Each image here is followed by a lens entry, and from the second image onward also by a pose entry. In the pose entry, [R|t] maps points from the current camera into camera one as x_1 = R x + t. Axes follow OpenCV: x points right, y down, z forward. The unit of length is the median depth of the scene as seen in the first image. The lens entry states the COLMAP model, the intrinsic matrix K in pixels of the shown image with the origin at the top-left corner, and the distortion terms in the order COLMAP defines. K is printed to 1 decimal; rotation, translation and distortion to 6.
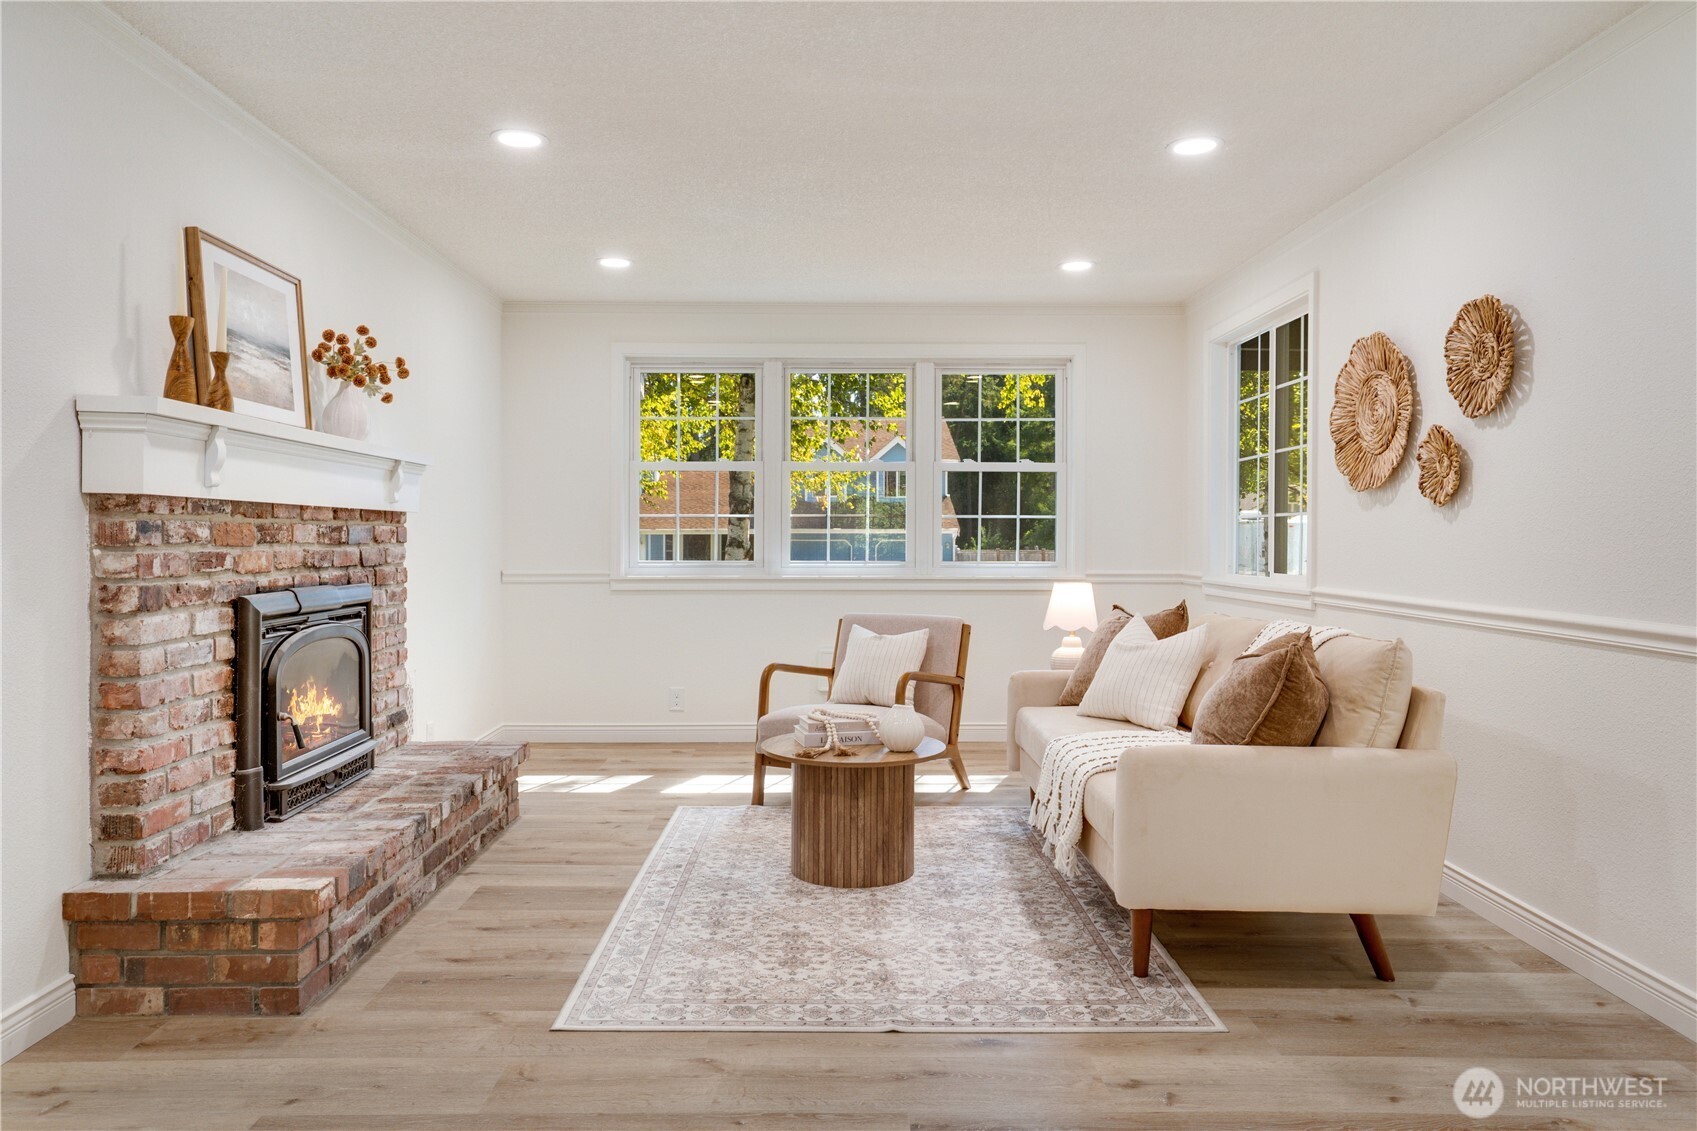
lens RADIAL K [[1170.6, 0, 839.7], [0, 1170.6, 549.8], [0, 0, 1]] dist [-0.018020, 0.027296]
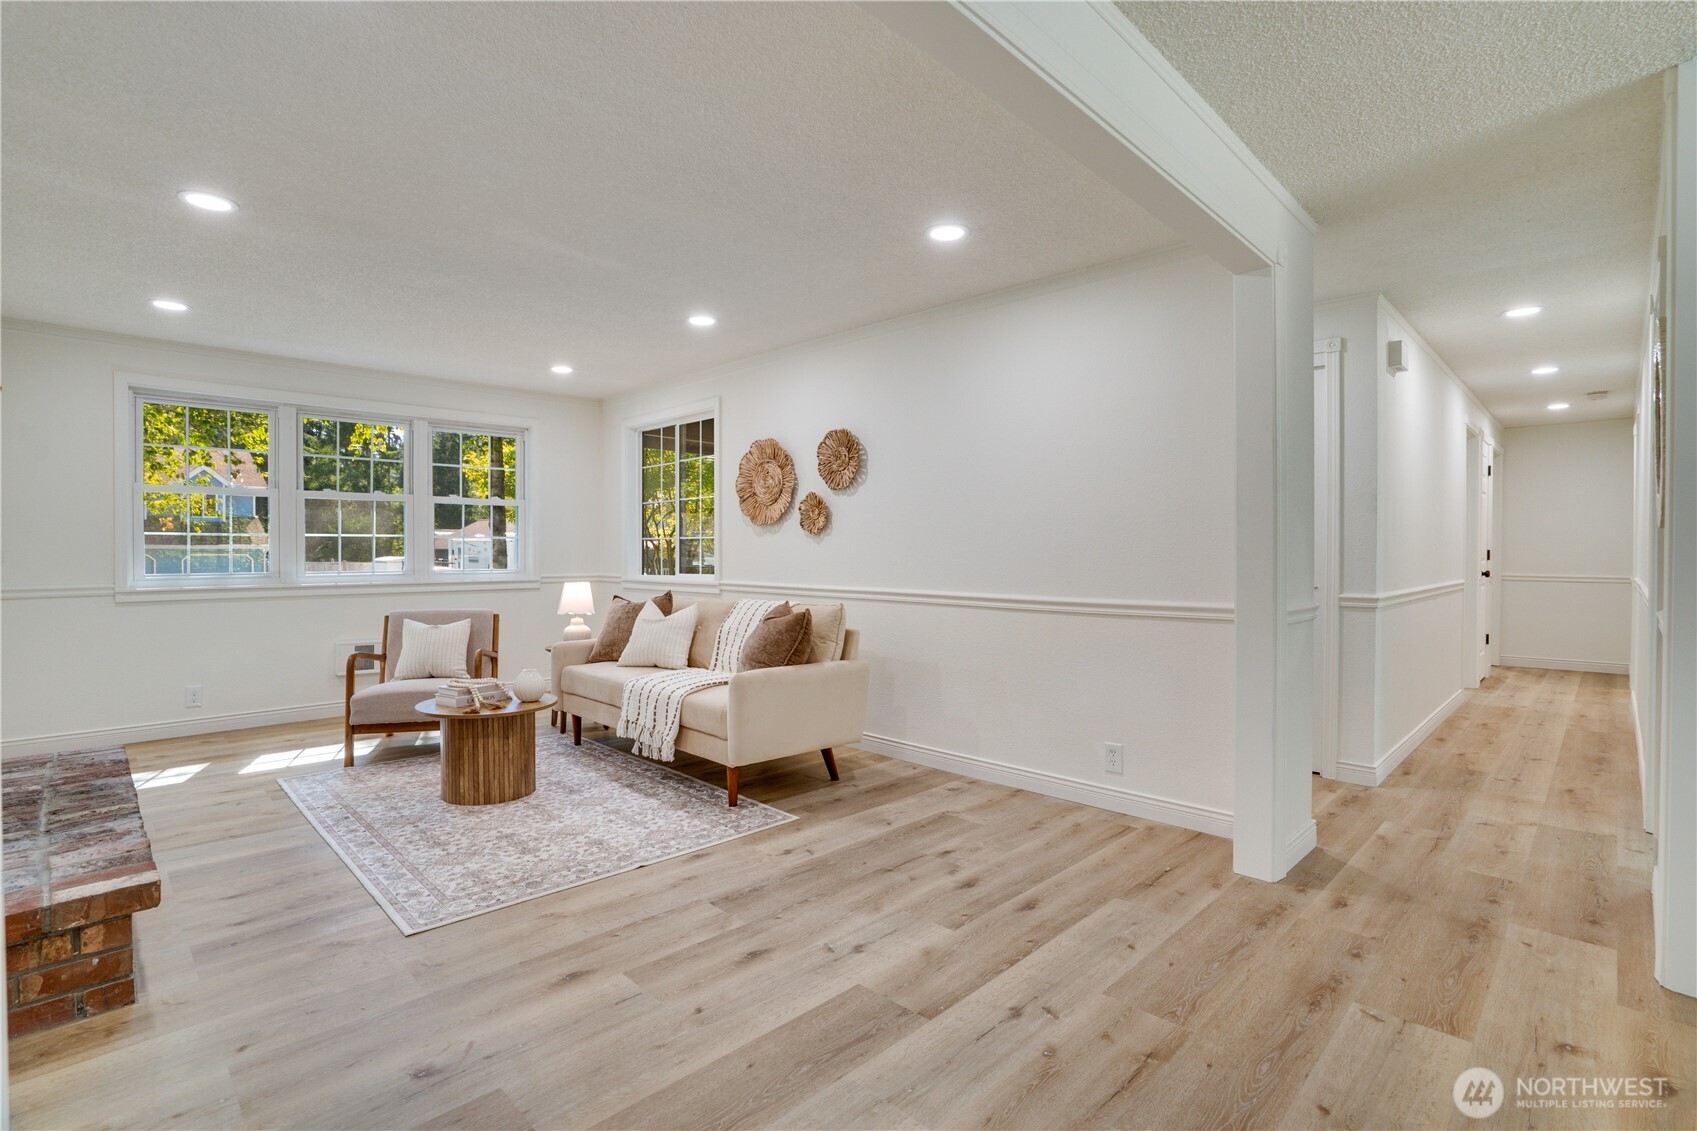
lens RADIAL K [[795.8, 0, 866.6], [0, 795.8, 561.3], [0, 0, 1]] dist [-0.037867, 0.009266]
pose [[0.711100, -0.011119, 0.703003, -0.358152], [0.009470, 0.999936, 0.006237, -0.002269], [-0.703027, 0.002222, 0.711159, 0.021356]]
